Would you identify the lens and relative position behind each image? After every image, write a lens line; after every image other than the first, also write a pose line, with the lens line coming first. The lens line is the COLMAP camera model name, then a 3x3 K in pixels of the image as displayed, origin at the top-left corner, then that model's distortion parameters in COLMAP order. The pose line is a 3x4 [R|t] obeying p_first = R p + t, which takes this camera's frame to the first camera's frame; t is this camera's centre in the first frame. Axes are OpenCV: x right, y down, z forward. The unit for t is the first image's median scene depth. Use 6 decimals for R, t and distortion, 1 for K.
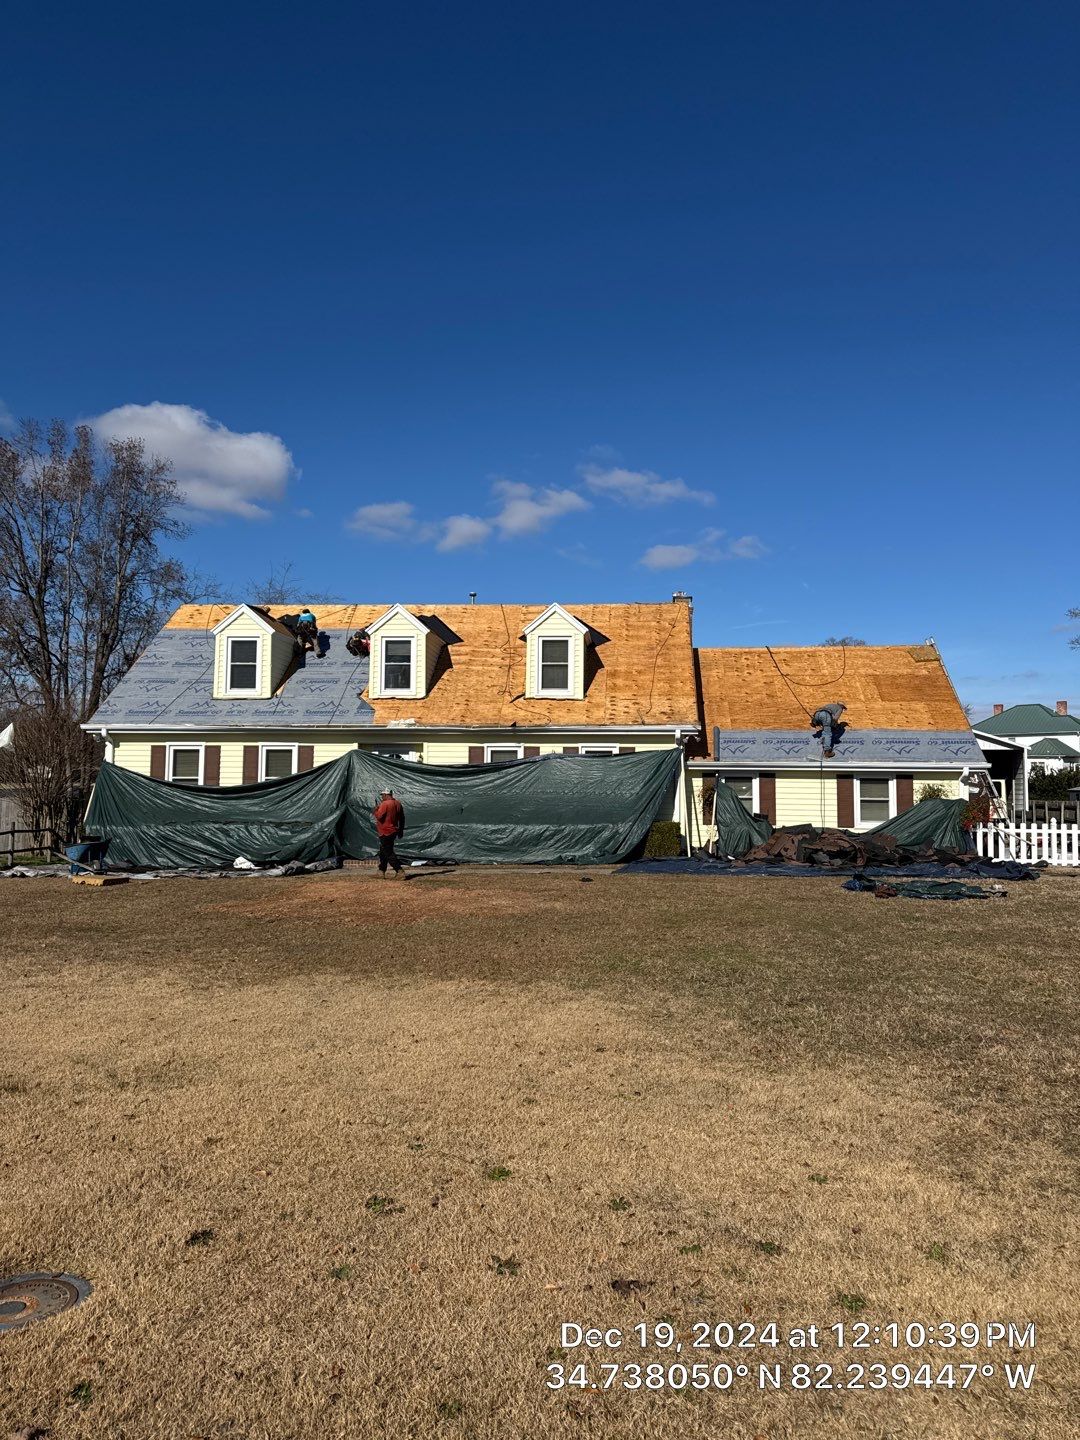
lens RADIAL K [[985.1, 0, 552.1], [0, 985.1, 706.9], [0, 0, 1]] dist [0.058305, -0.039856]
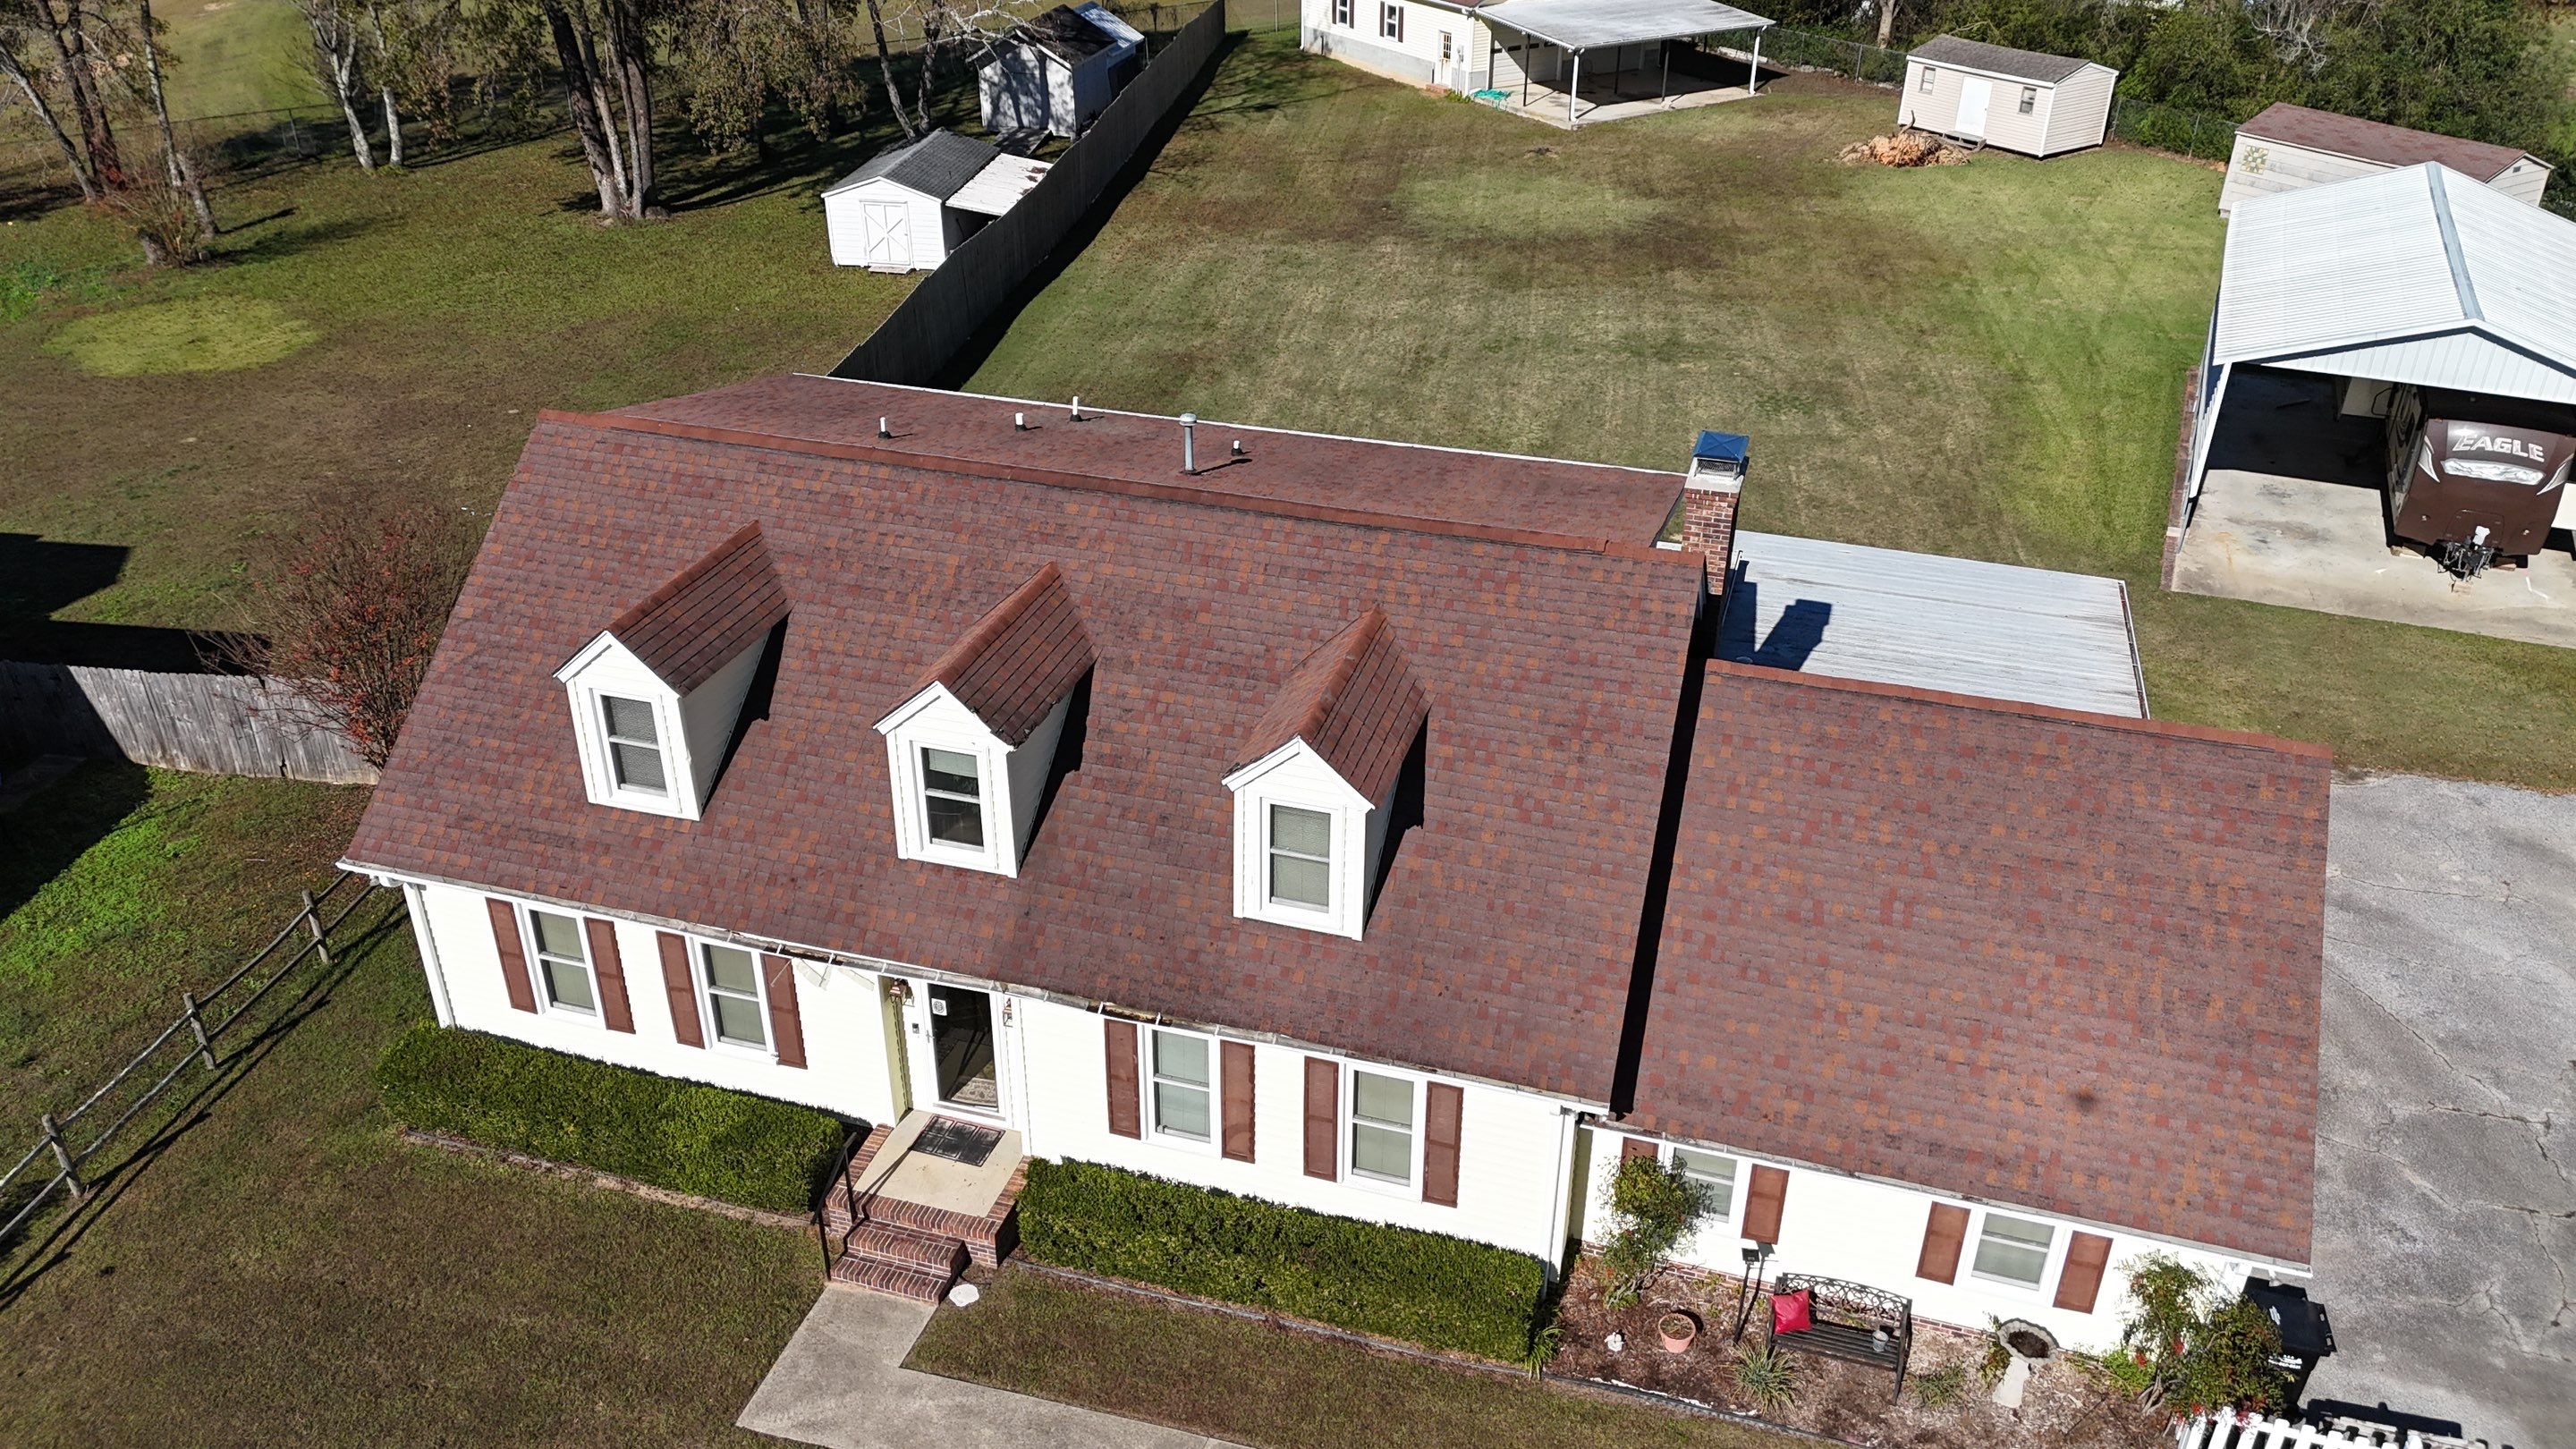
lens RADIAL K [[1870.5, 0, 1299.8], [0, 1870.5, 730.3], [0, 0, 1]] dist [0.035164, -0.012233]
pose [[0.979912, 0.098644, -0.173325, 0.134552], [0.013399, 0.834573, 0.550734, -0.524855], [0.198979, -0.541993, 0.816487, 0.376295]]
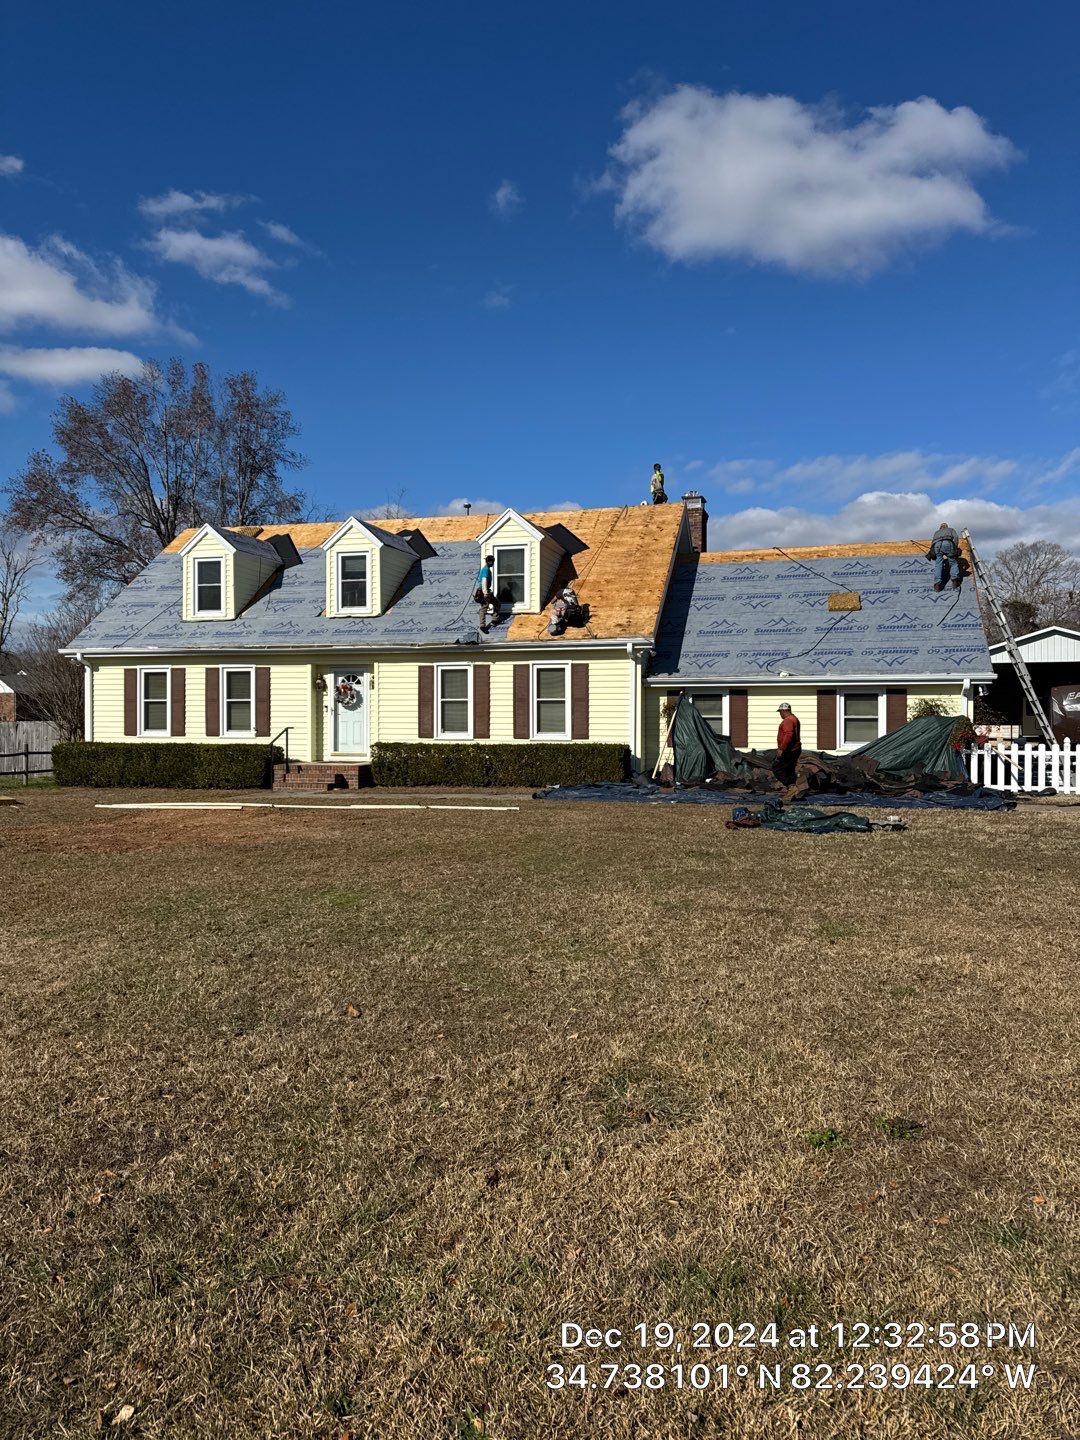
lens RADIAL K [[985.1, 0, 541.7], [0, 985.1, 712.2], [0, 0, 1]] dist [0.058305, -0.039856]
pose [[0.981545, -0.007346, -0.191091, 0.206539], [0.023110, 0.996495, 0.080397, 0.011021], [0.189831, -0.083329, 0.978274, 0.086810]]
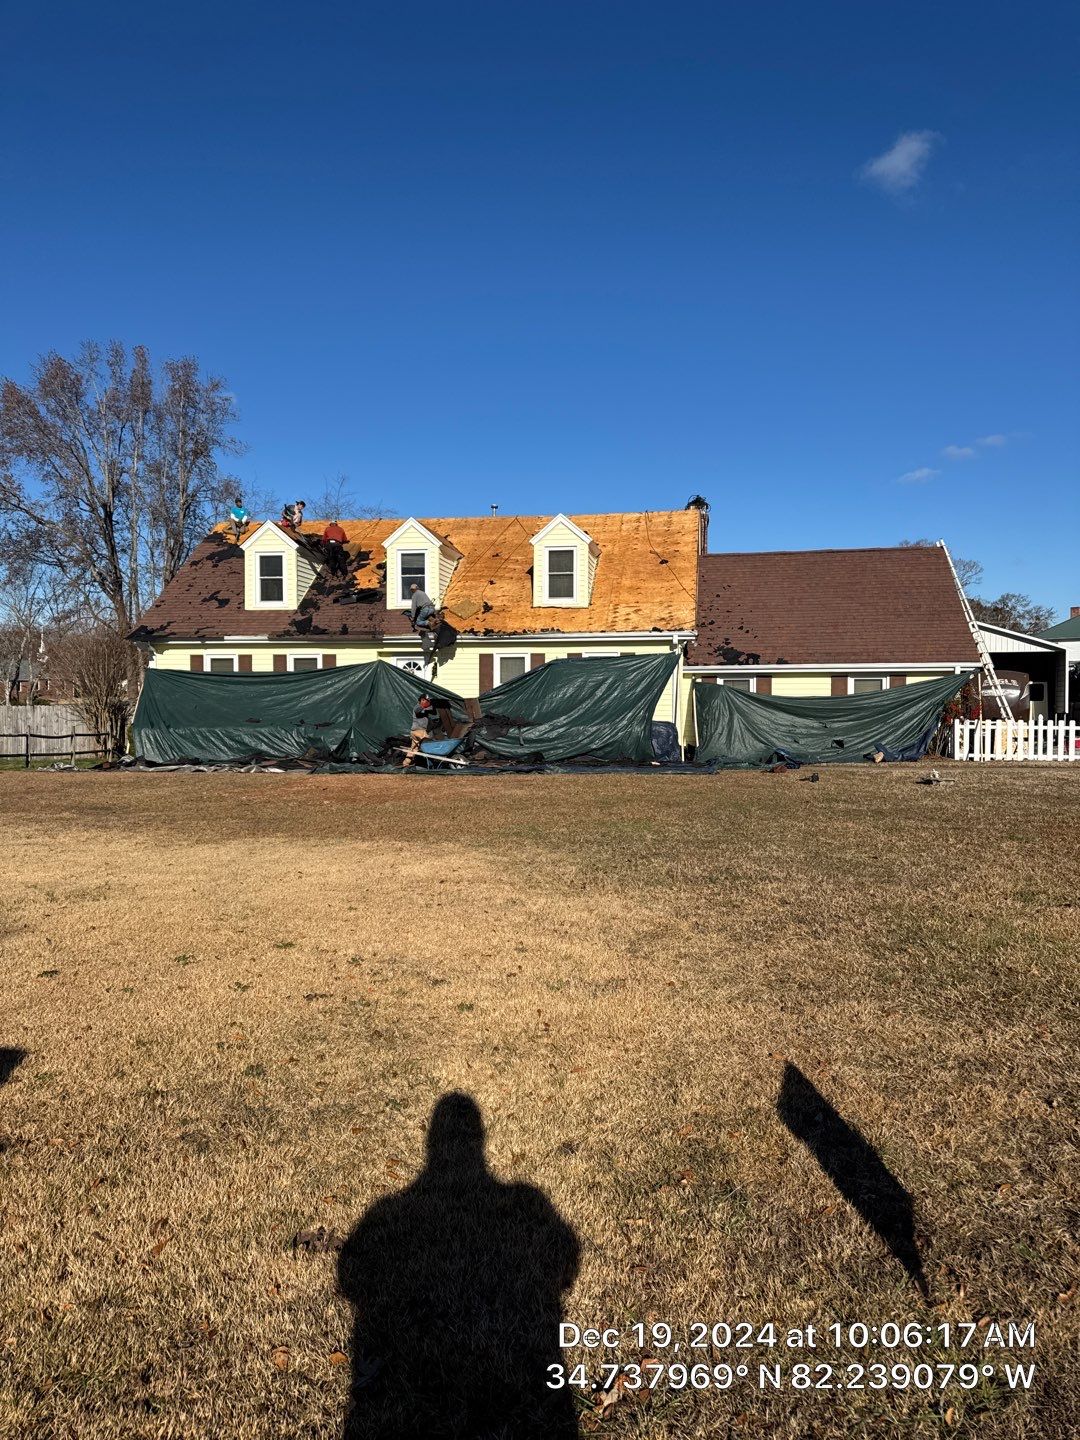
lens RADIAL K [[985.1, 0, 553.6], [0, 985.1, 701.4], [0, 0, 1]] dist [0.058305, -0.039856]
pose [[0.997364, -0.008082, -0.072105, 0.068607], [0.014158, 0.996352, 0.084161, 0.003633], [0.071162, -0.084960, 0.993840, -0.050064]]
